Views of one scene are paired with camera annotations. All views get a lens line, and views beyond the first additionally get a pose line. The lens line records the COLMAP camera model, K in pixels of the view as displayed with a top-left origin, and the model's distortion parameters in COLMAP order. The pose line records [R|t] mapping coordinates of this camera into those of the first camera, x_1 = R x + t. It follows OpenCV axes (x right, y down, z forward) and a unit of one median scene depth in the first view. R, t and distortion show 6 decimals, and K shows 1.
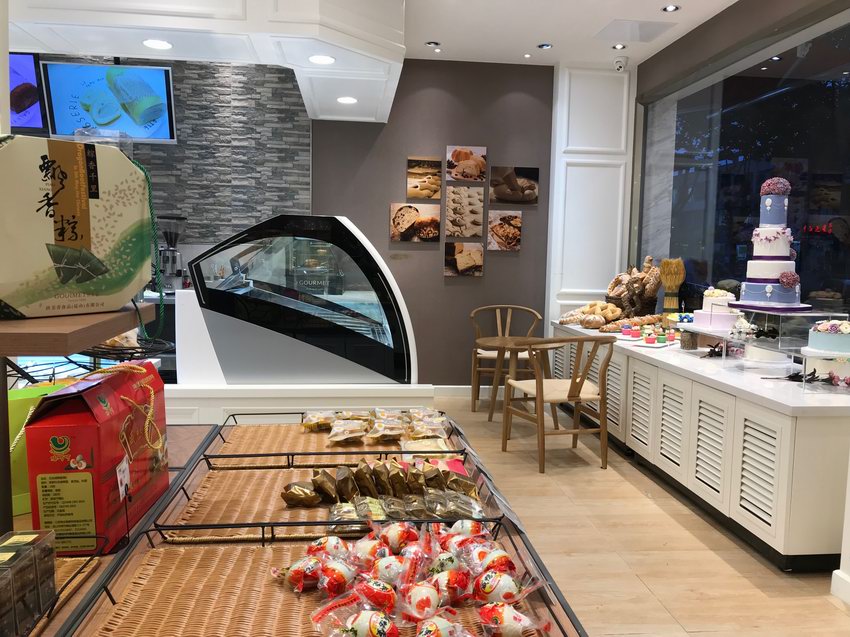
lens RADIAL K [[698.9, 0, 430.5], [0, 698.9, 321.4], [0, 0, 1]] dist [0.009974, 0.002401]
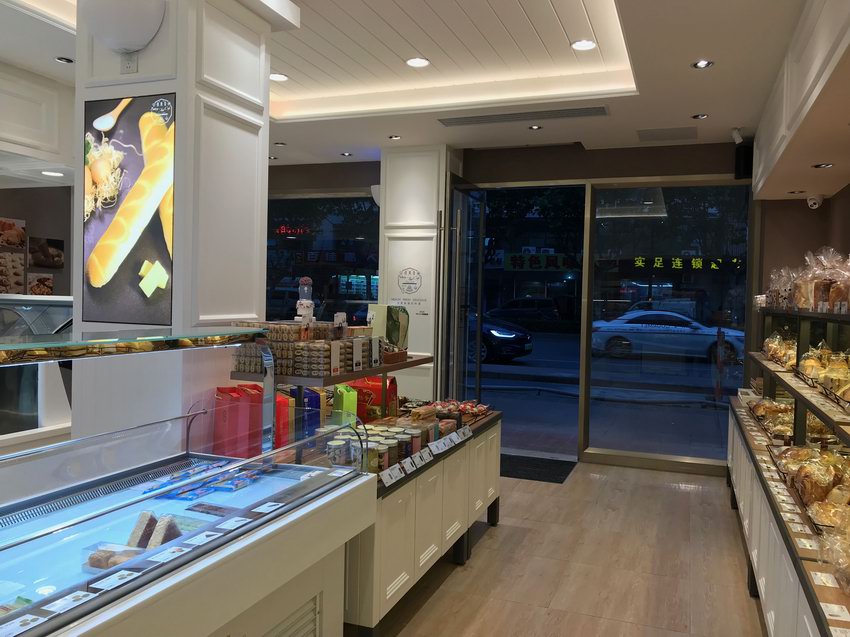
lens RADIAL K [[698.9, 0, 425.2], [0, 698.9, 321.6], [0, 0, 1]] dist [0.009974, 0.002401]
pose [[0.457016, -0.037673, 0.888660, -0.698013], [0.072862, 0.997330, 0.004809, -0.034116], [-0.886469, 0.062552, 0.458541, -0.146857]]
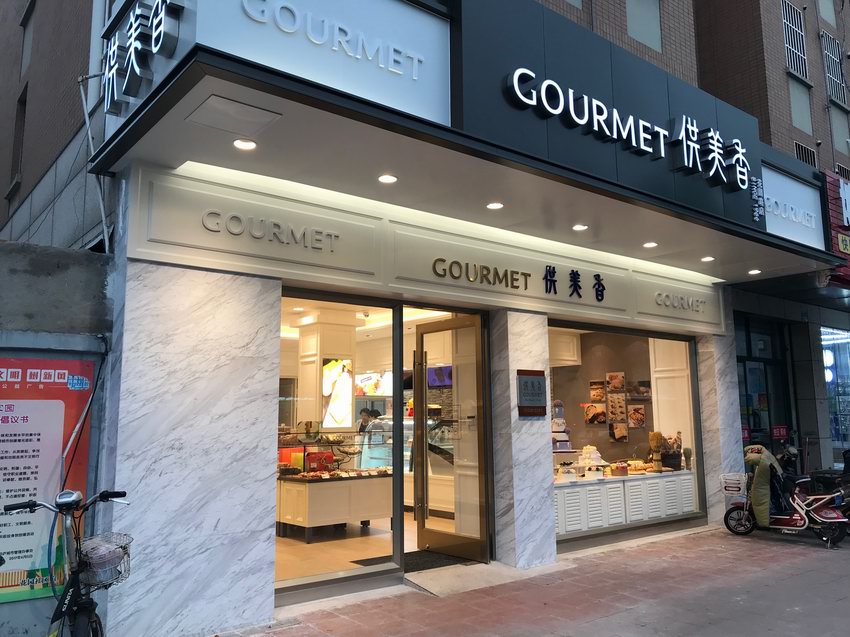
lens RADIAL K [[698.9, 0, 426.6], [0, 698.9, 316.3], [0, 0, 1]] dist [0.009974, 0.002401]
pose [[0.536466, -0.147481, -0.830935, 1.411696], [-0.064082, 0.974650, -0.214361, 0.041618], [0.841485, 0.168246, 0.513416, -0.440827]]
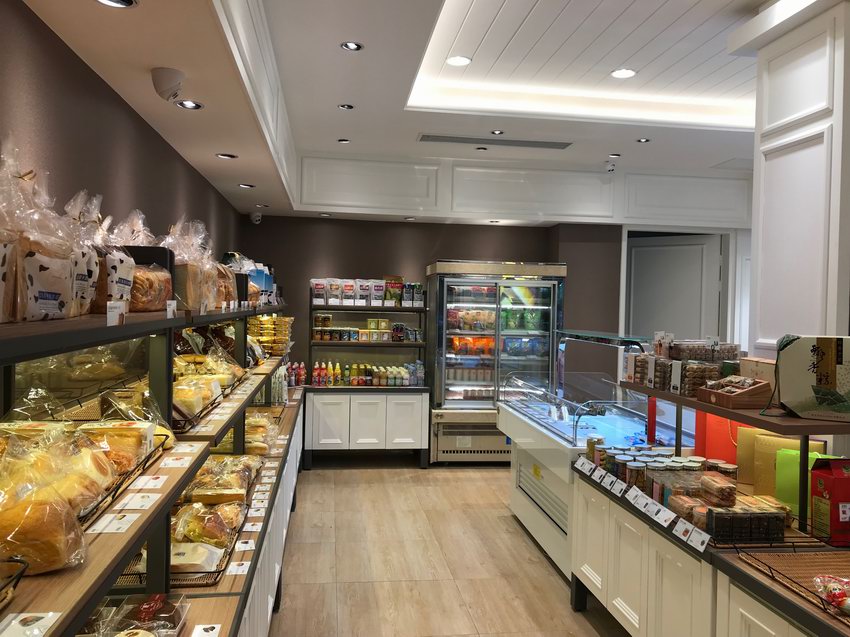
lens RADIAL K [[698.9, 0, 426.0], [0, 698.9, 313.9], [0, 0, 1]] dist [0.009974, 0.002401]
pose [[0.024714, -0.003652, -0.999688, 0.304023], [-0.118574, 0.992924, -0.006559, -0.033338], [0.992638, 0.118699, 0.024107, -0.049776]]
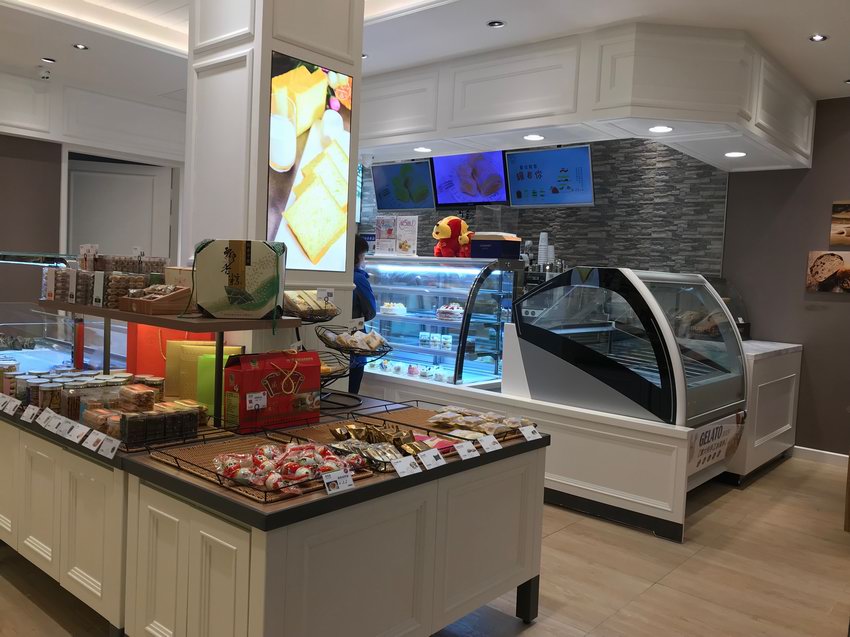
lens RADIAL K [[698.9, 0, 425.6], [0, 698.9, 318.5], [0, 0, 1]] dist [0.009974, 0.002401]
pose [[0.677863, 0.056283, -0.733031, 0.295890], [-0.105059, 0.994248, -0.020813, -0.005320], [0.727643, 0.091120, 0.679877, -0.009427]]
